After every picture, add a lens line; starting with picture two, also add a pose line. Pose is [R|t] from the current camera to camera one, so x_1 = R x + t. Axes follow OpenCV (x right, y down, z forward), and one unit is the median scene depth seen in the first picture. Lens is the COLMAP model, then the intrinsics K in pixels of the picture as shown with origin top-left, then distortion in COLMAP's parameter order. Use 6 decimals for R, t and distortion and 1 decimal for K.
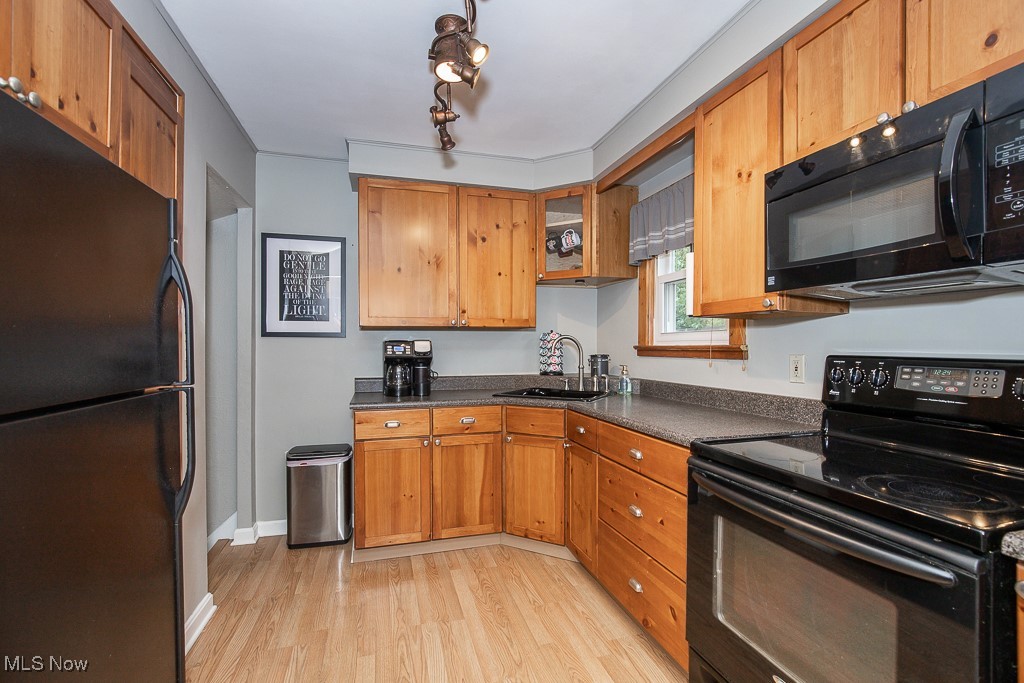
lens RADIAL K [[466.2, 0, 511.6], [0, 466.2, 345.1], [0, 0, 1]] dist [-0.012838, 0.001087]
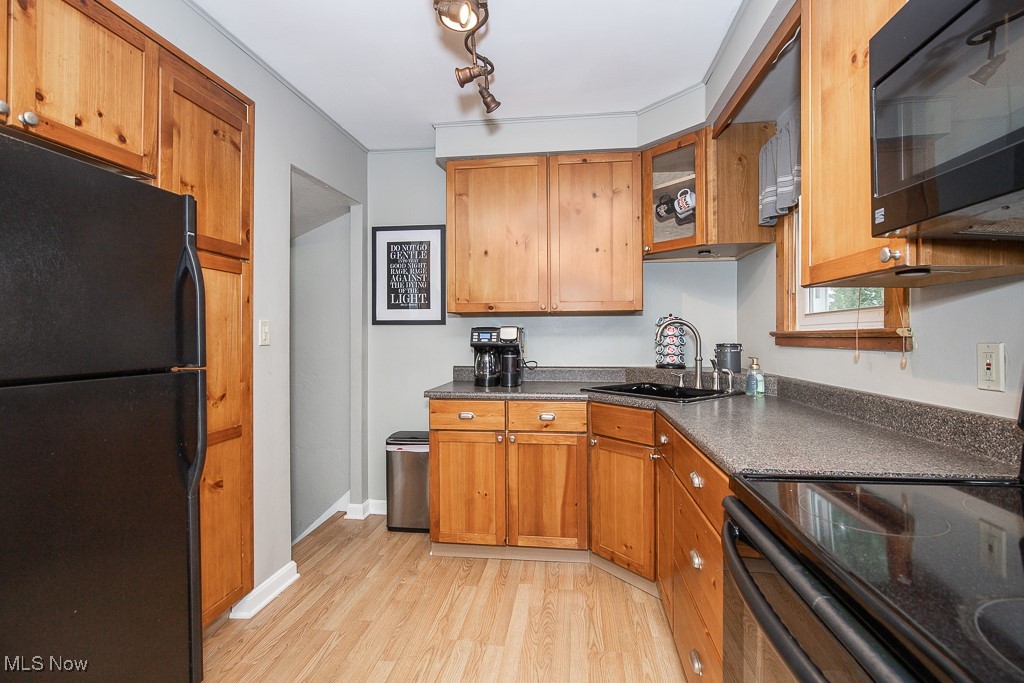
lens RADIAL K [[473.9, 0, 513.2], [0, 473.9, 331.6], [0, 0, 1]] dist [-0.012850, 0.000329]
pose [[0.918257, -0.005023, -0.395953, 0.202742], [0.002171, 0.999968, -0.007652, 0.006764], [0.395979, 0.006167, 0.918239, 0.147313]]
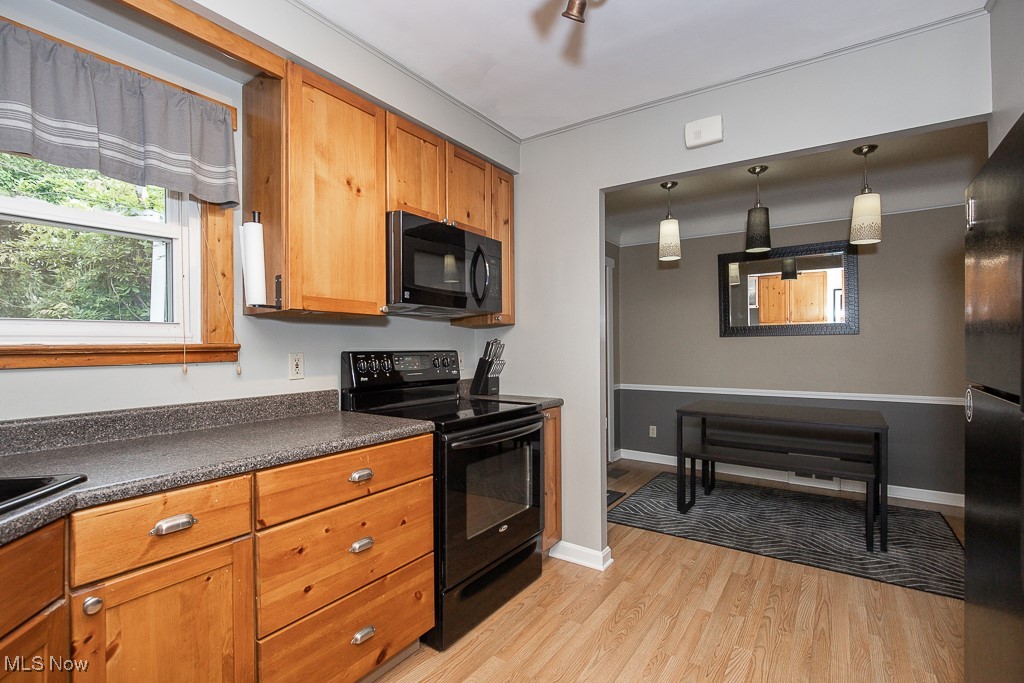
lens RADIAL K [[466.2, 0, 511.6], [0, 466.2, 345.1], [0, 0, 1]] dist [-0.012838, 0.001087]
pose [[-0.633899, 0.003685, 0.773407, -0.362862], [0.005329, 0.999986, -0.000397, 0.003840], [-0.773398, 0.003870, -0.633909, 0.892039]]
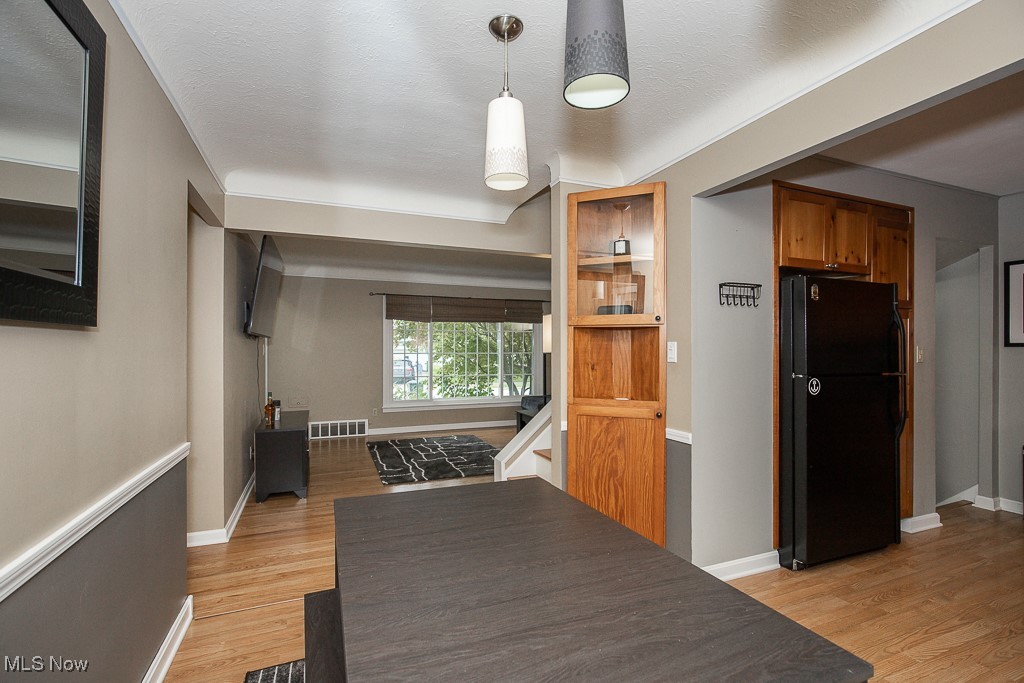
lens RADIAL K [[466.2, 0, 511.6], [0, 466.2, 345.1], [0, 0, 1]] dist [-0.012838, 0.001087]
pose [[0.117119, -0.005438, -0.993103, 0.563654], [-0.005571, 0.999966, -0.006133, -0.008727], [0.993102, 0.006251, 0.117084, -0.475211]]
